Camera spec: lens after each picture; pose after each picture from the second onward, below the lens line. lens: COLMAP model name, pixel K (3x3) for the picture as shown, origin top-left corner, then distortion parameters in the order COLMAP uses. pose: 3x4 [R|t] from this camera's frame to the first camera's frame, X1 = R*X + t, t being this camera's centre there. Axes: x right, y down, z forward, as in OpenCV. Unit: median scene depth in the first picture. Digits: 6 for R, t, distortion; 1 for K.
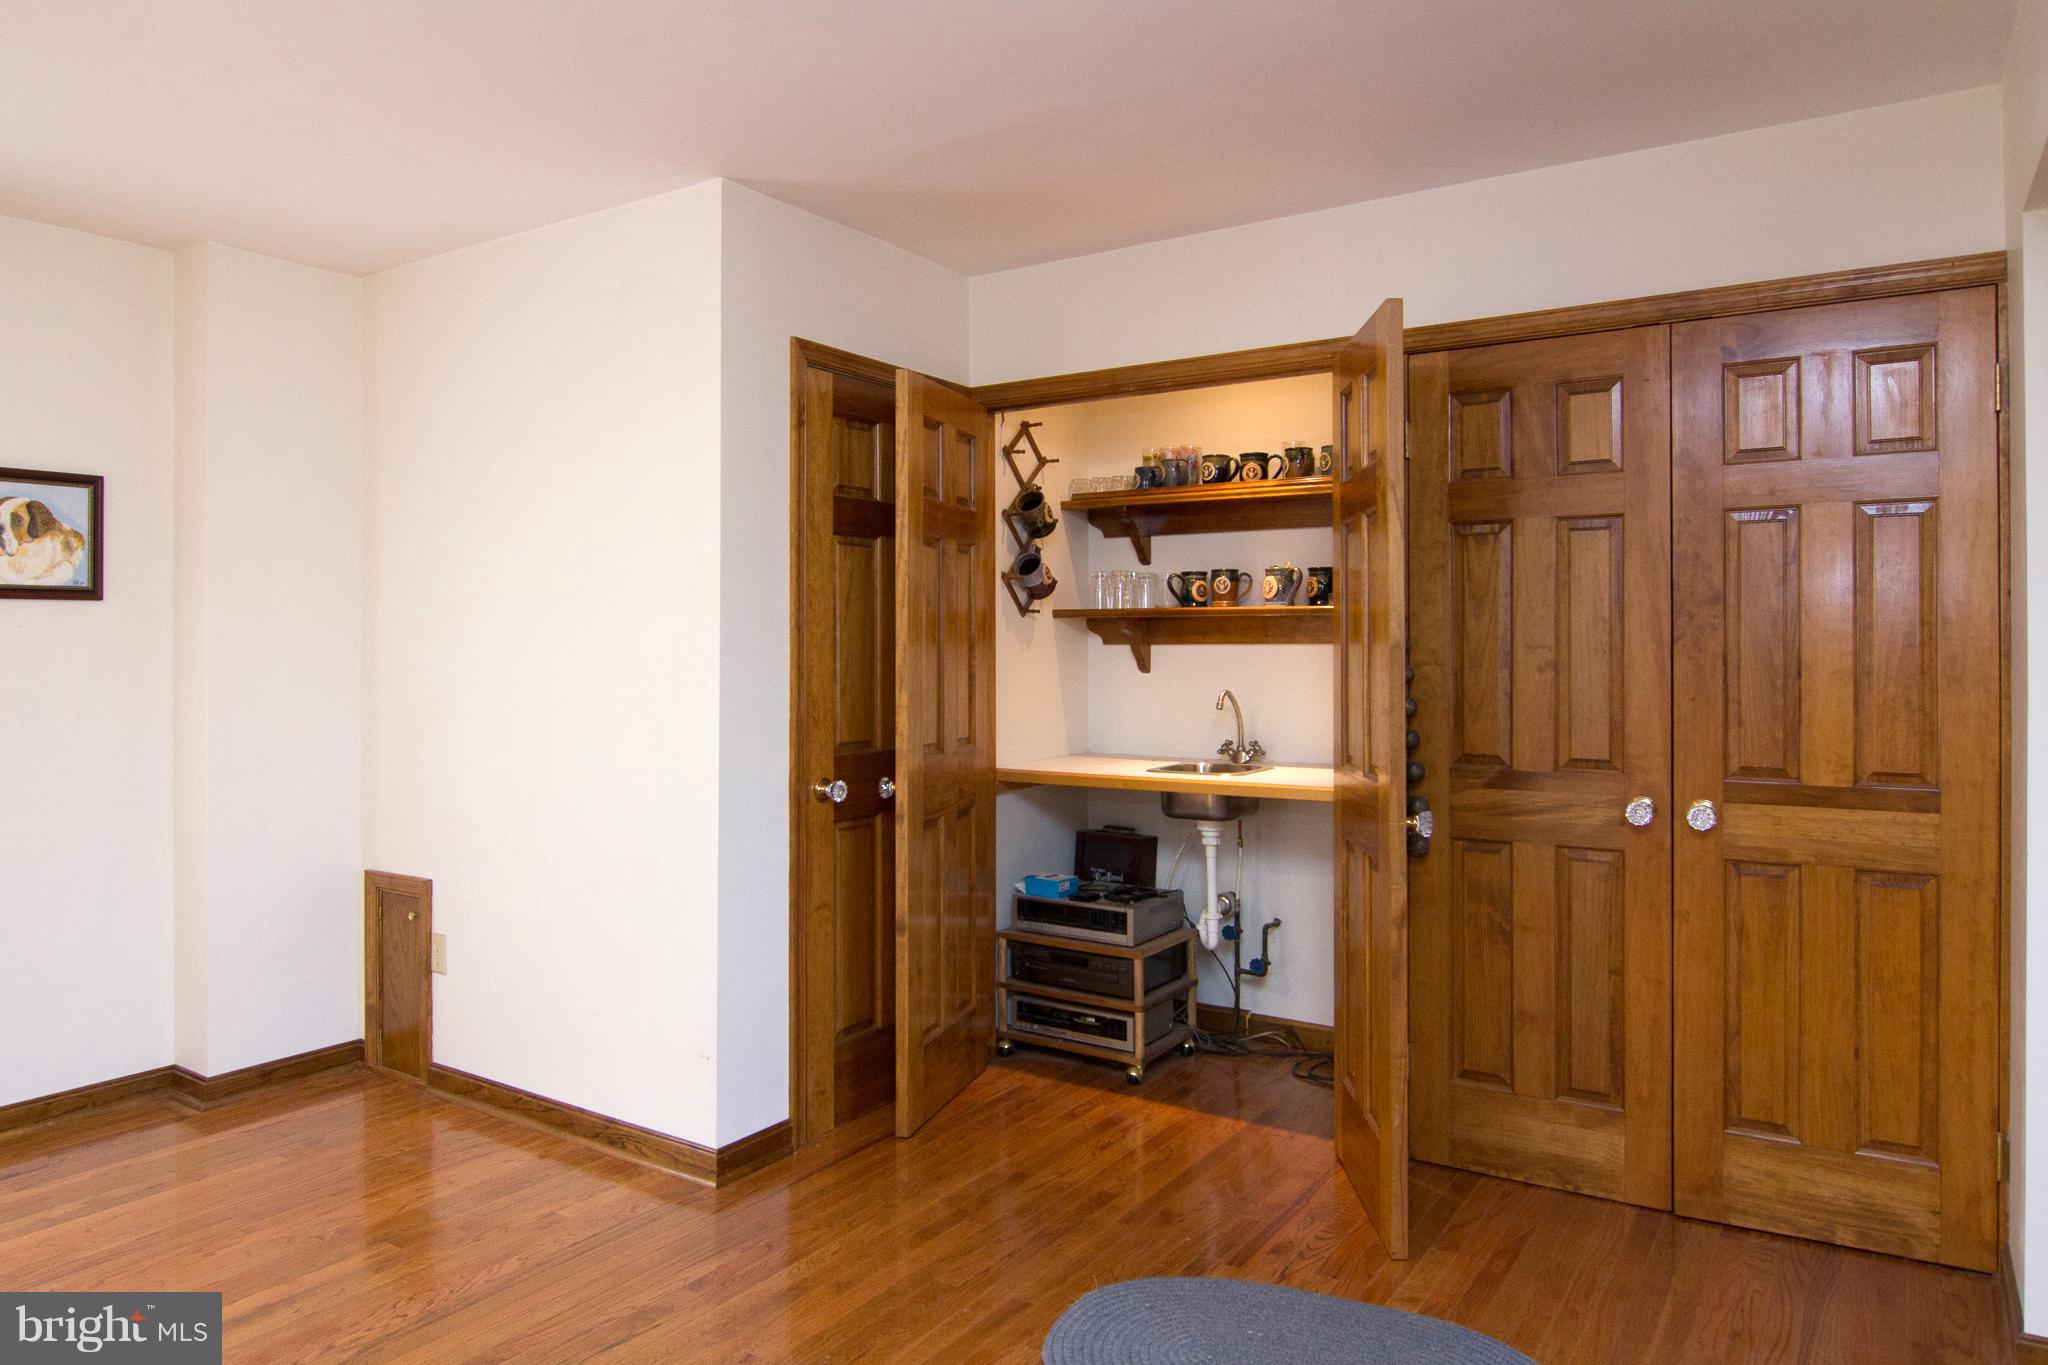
lens RADIAL K [[1357.1, 0, 1024.0], [0, 1357.1, 682.5], [0, 0, 1]] dist [-0.014834, -0.004437]
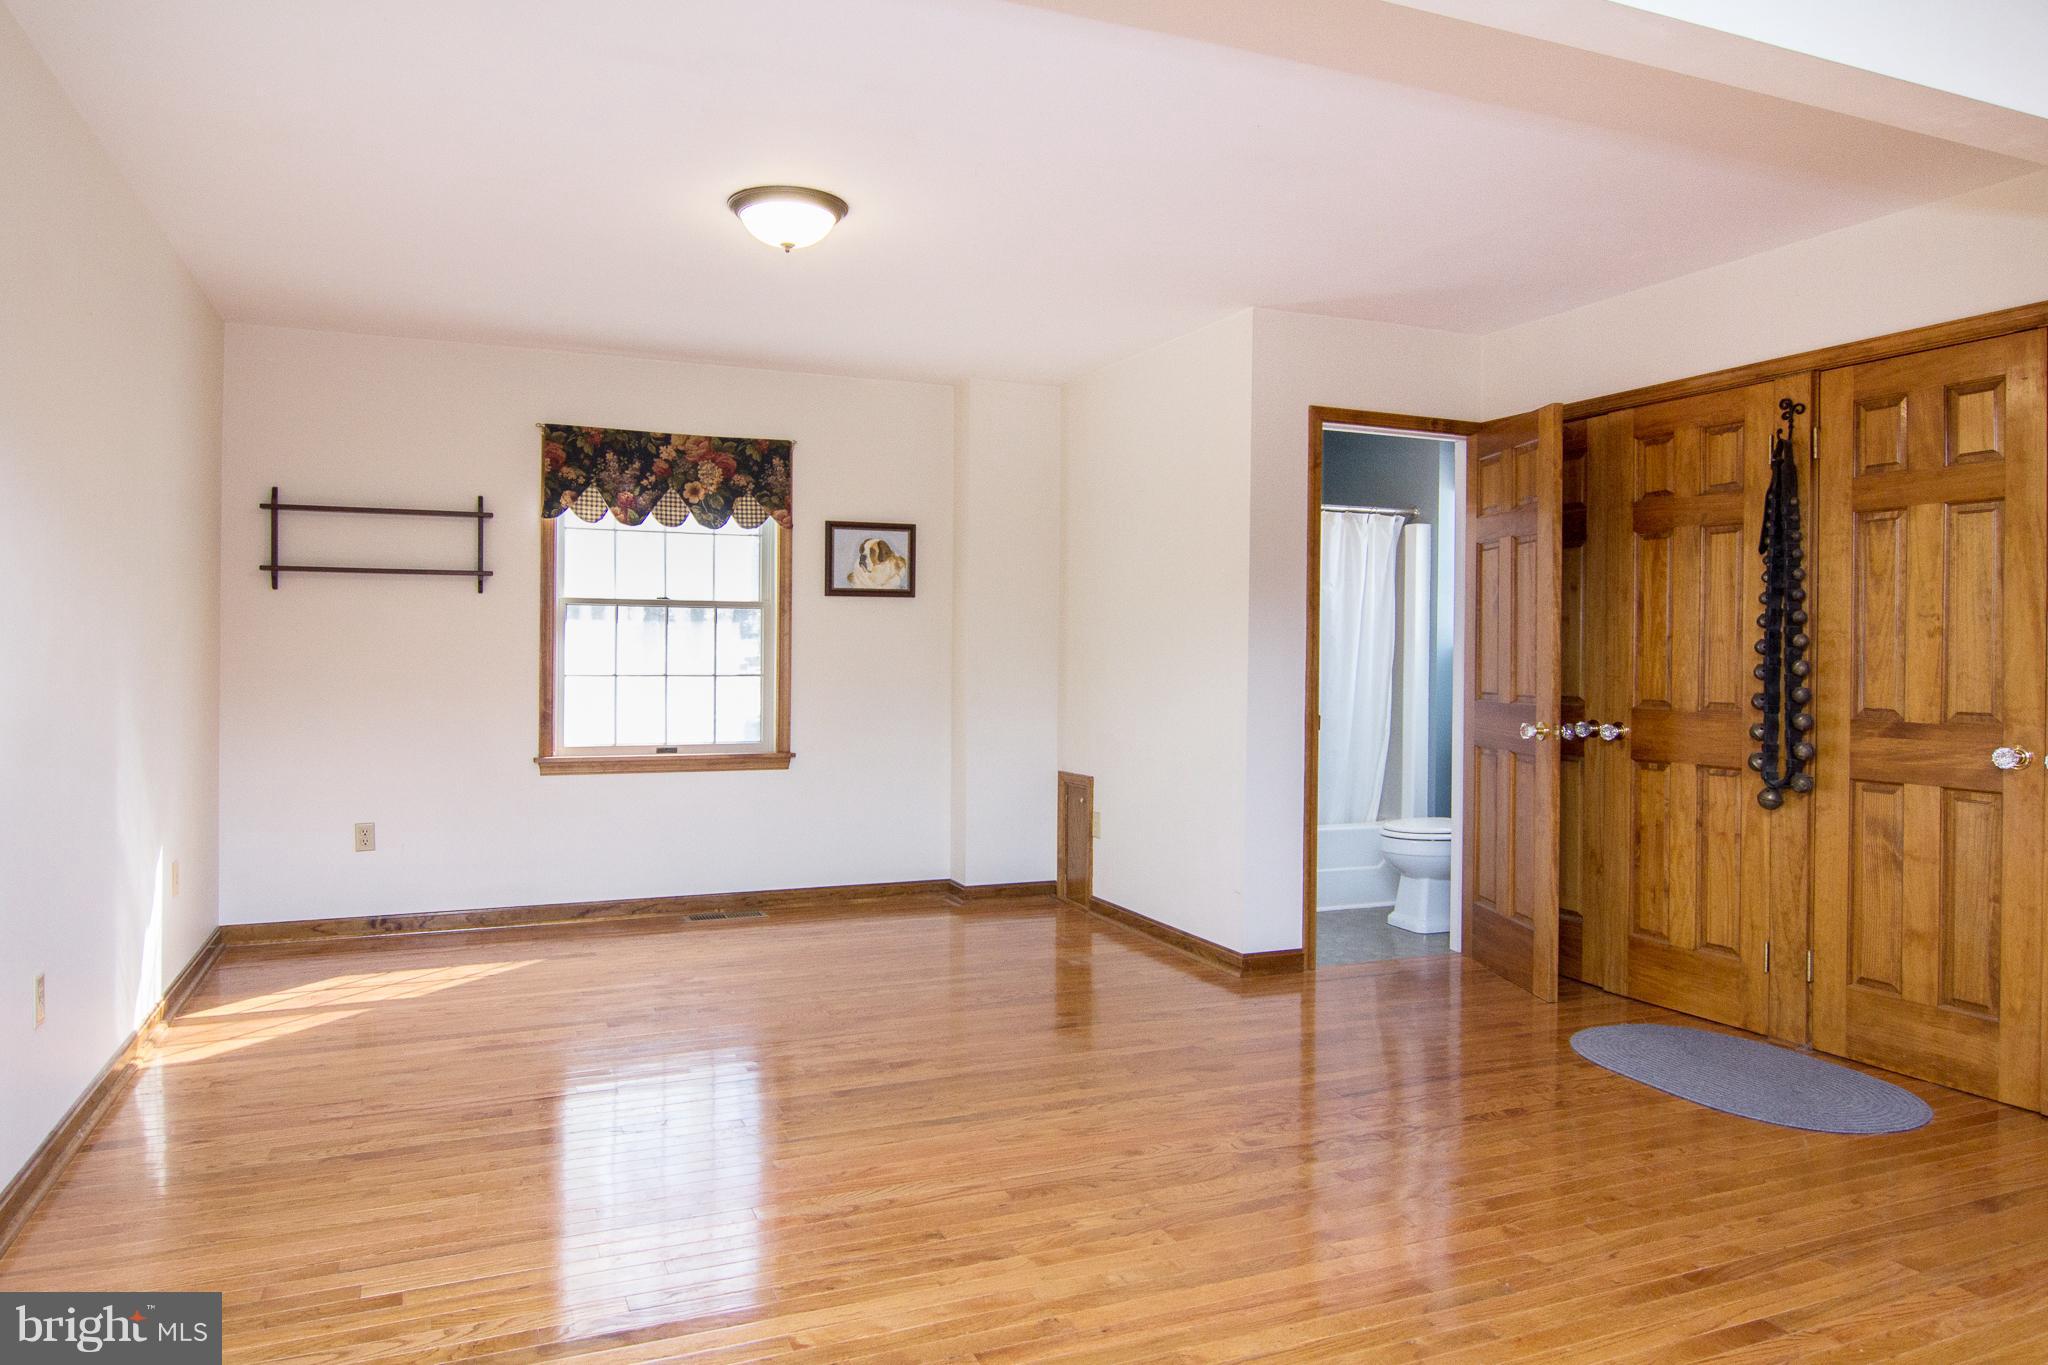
lens RADIAL K [[1270.1, 0, 1086.9], [0, 1270.1, 681.6], [0, 0, 1]] dist [0.001103, -0.002658]
pose [[0.879326, 0.013328, -0.476034, 0.265718], [-0.011060, 0.999910, 0.007566, 0.030090], [0.476092, -0.001388, 0.879394, -0.300015]]
